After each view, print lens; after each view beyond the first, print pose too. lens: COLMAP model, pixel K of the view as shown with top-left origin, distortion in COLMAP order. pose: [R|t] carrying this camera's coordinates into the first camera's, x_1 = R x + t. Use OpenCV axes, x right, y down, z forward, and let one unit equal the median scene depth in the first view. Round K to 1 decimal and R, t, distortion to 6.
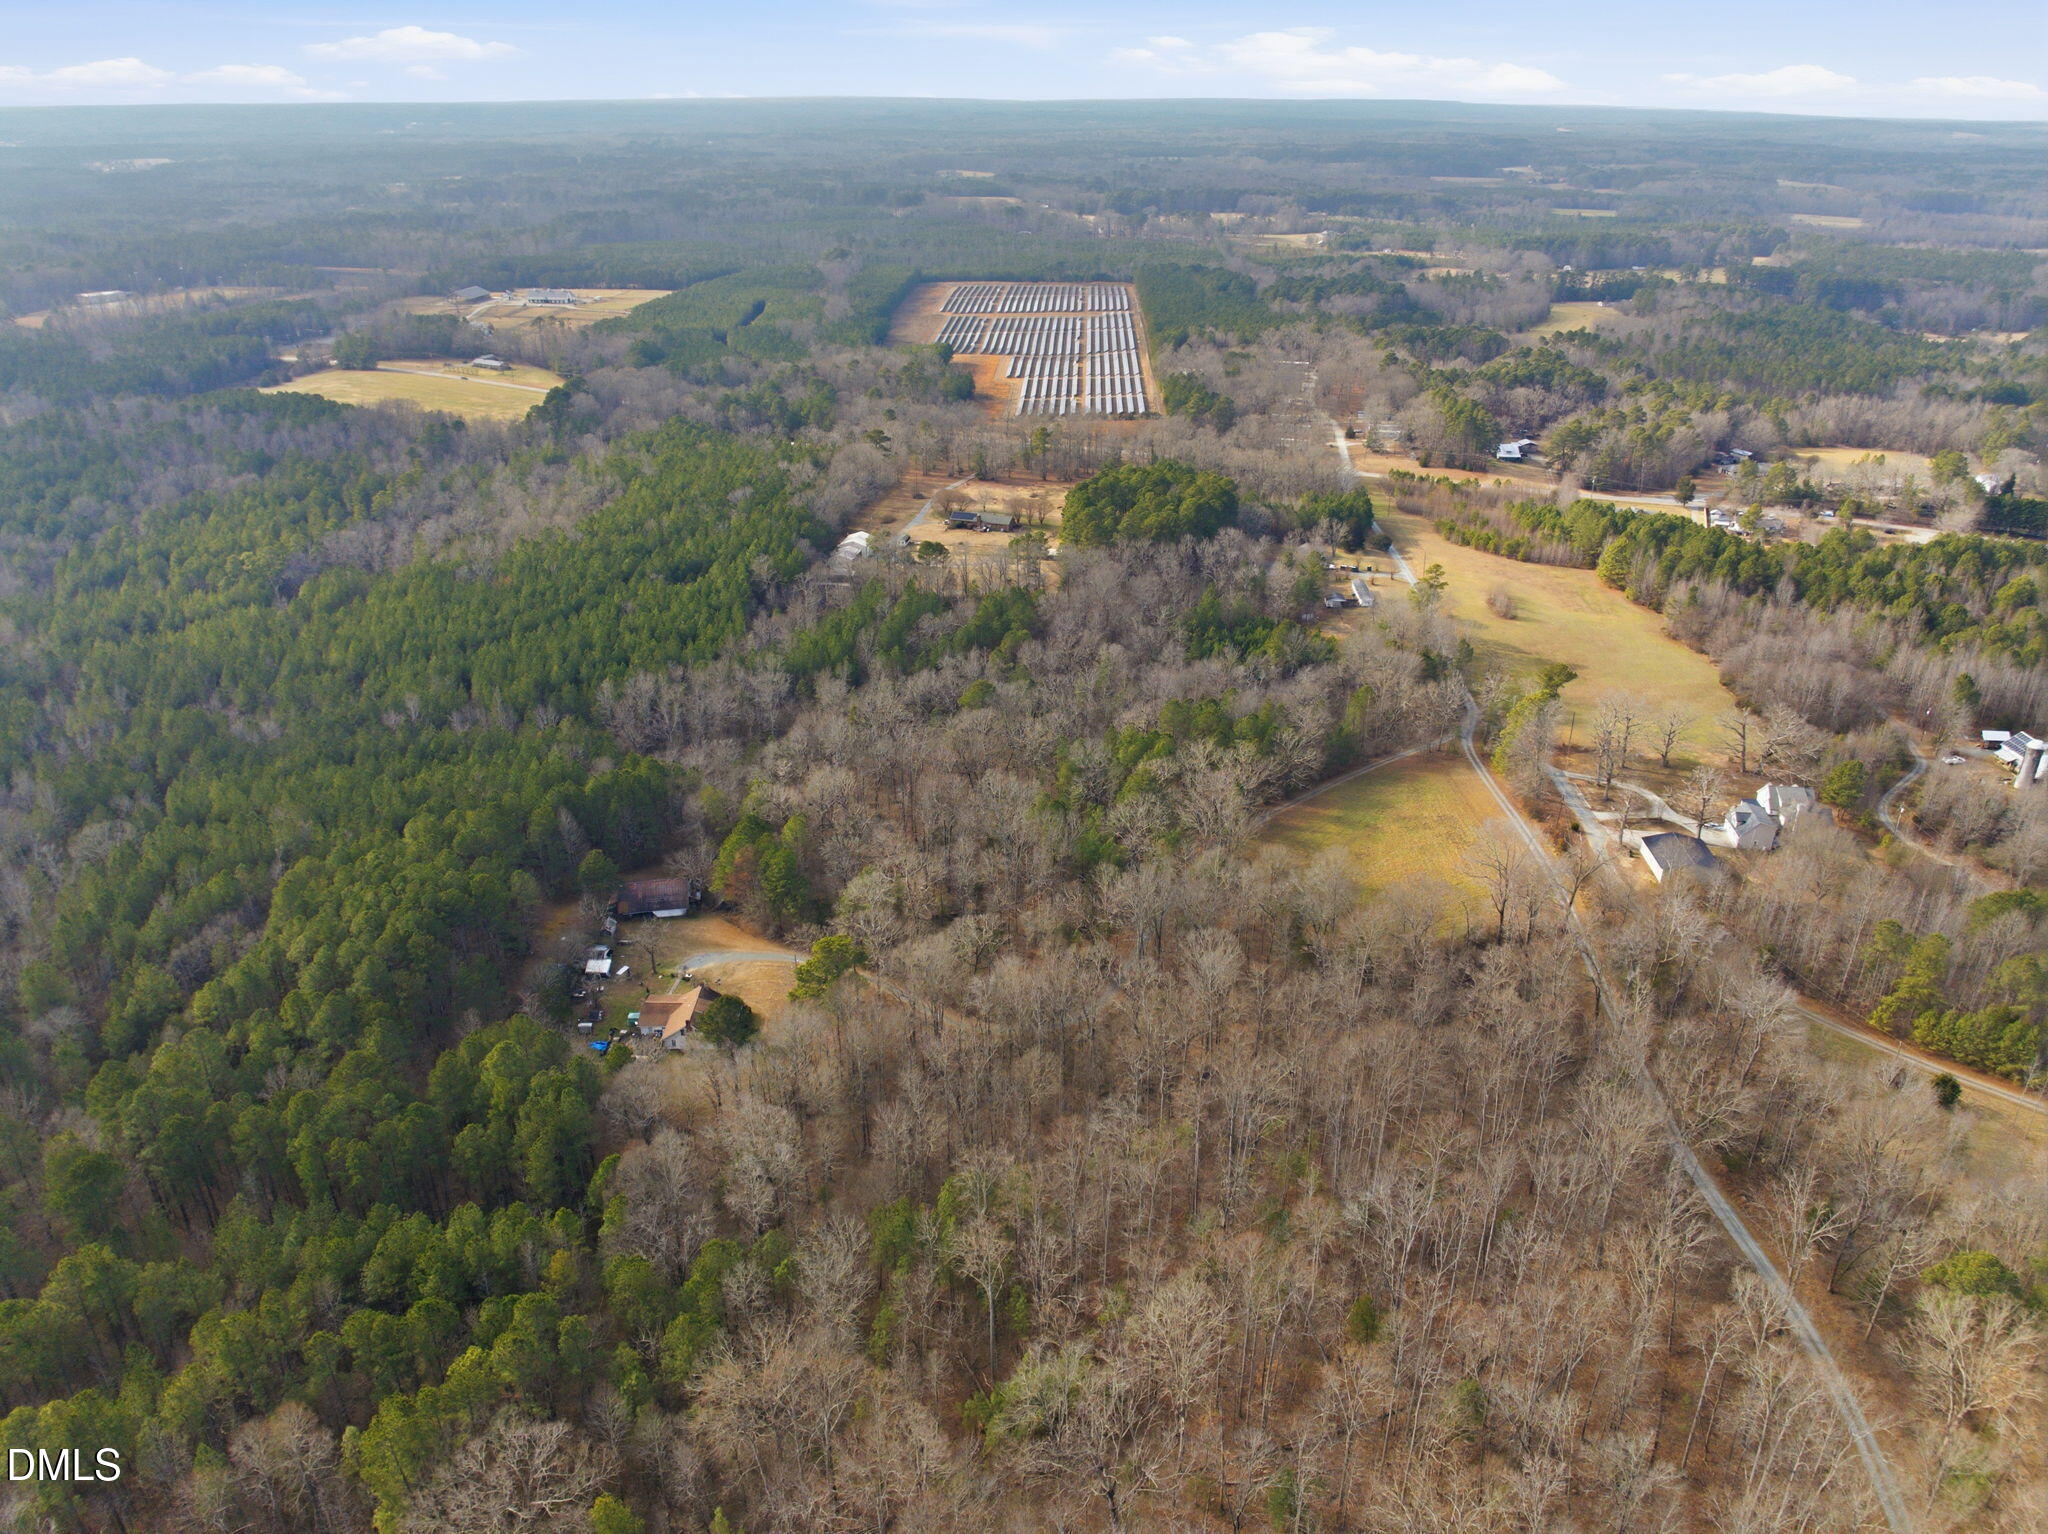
lens RADIAL K [[1441.1, 0, 1024.0], [0, 1441.1, 767.0], [0, 0, 1]] dist [-0.027747, -0.001169]
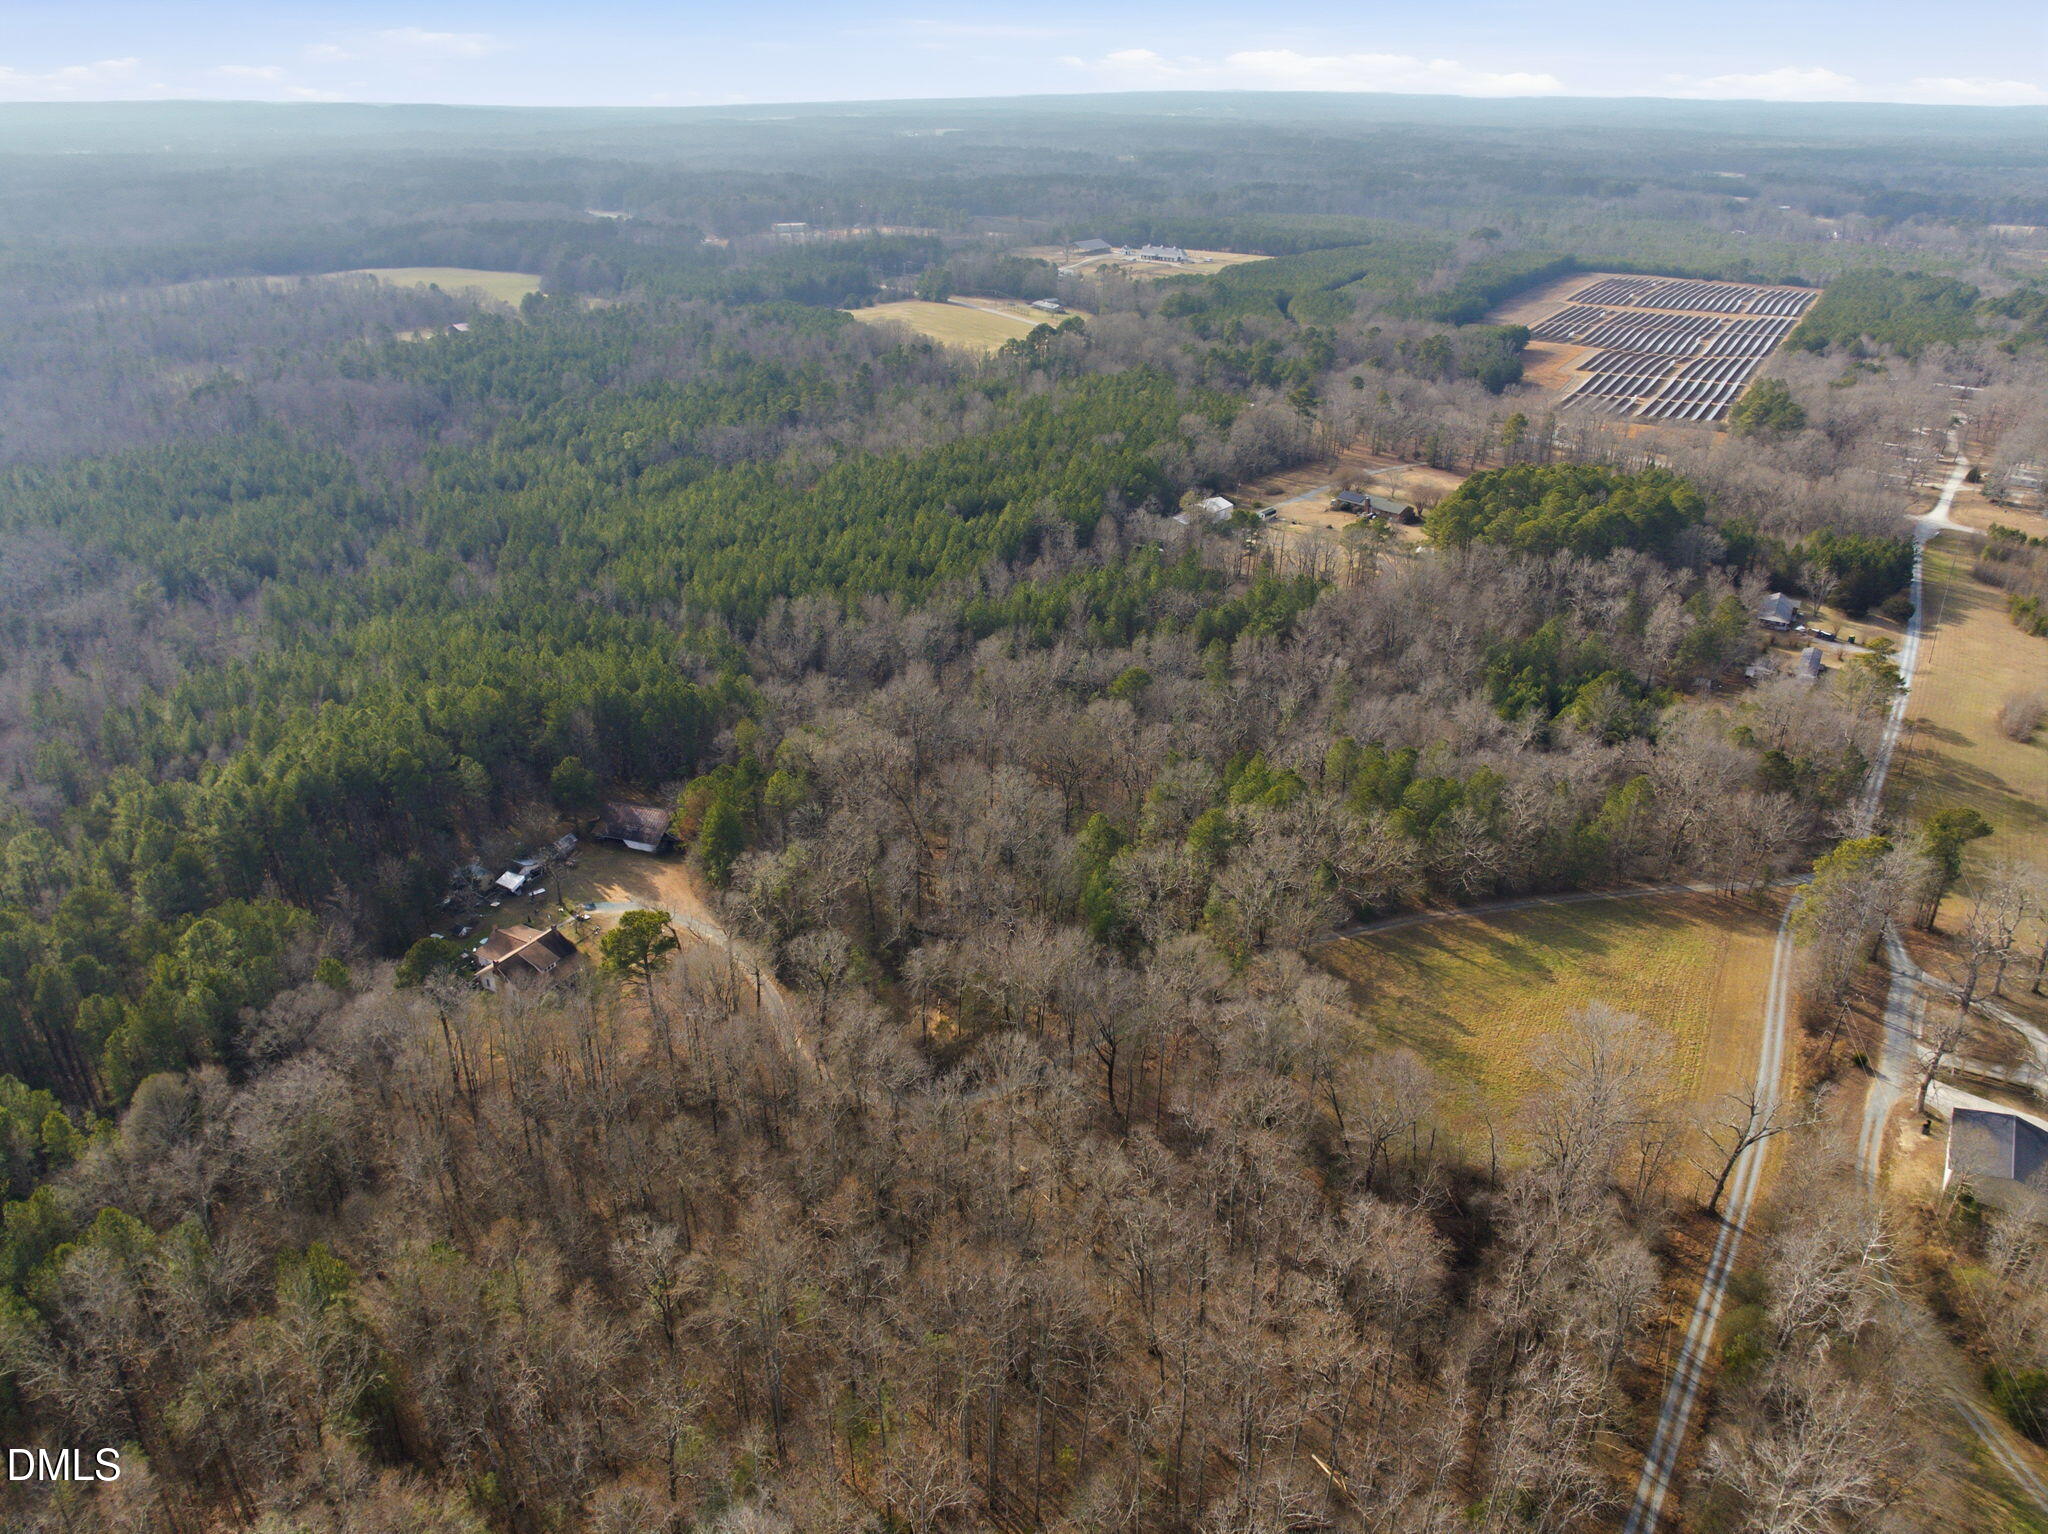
lens RADIAL K [[1441.1, 0, 1024.0], [0, 1441.1, 767.0], [0, 0, 1]] dist [-0.027747, -0.001169]
pose [[0.879327, 0.211566, -0.426642, 0.208926], [-0.211232, 0.976220, 0.048737, -0.024558], [0.426807, 0.047265, 0.903107, 0.194439]]
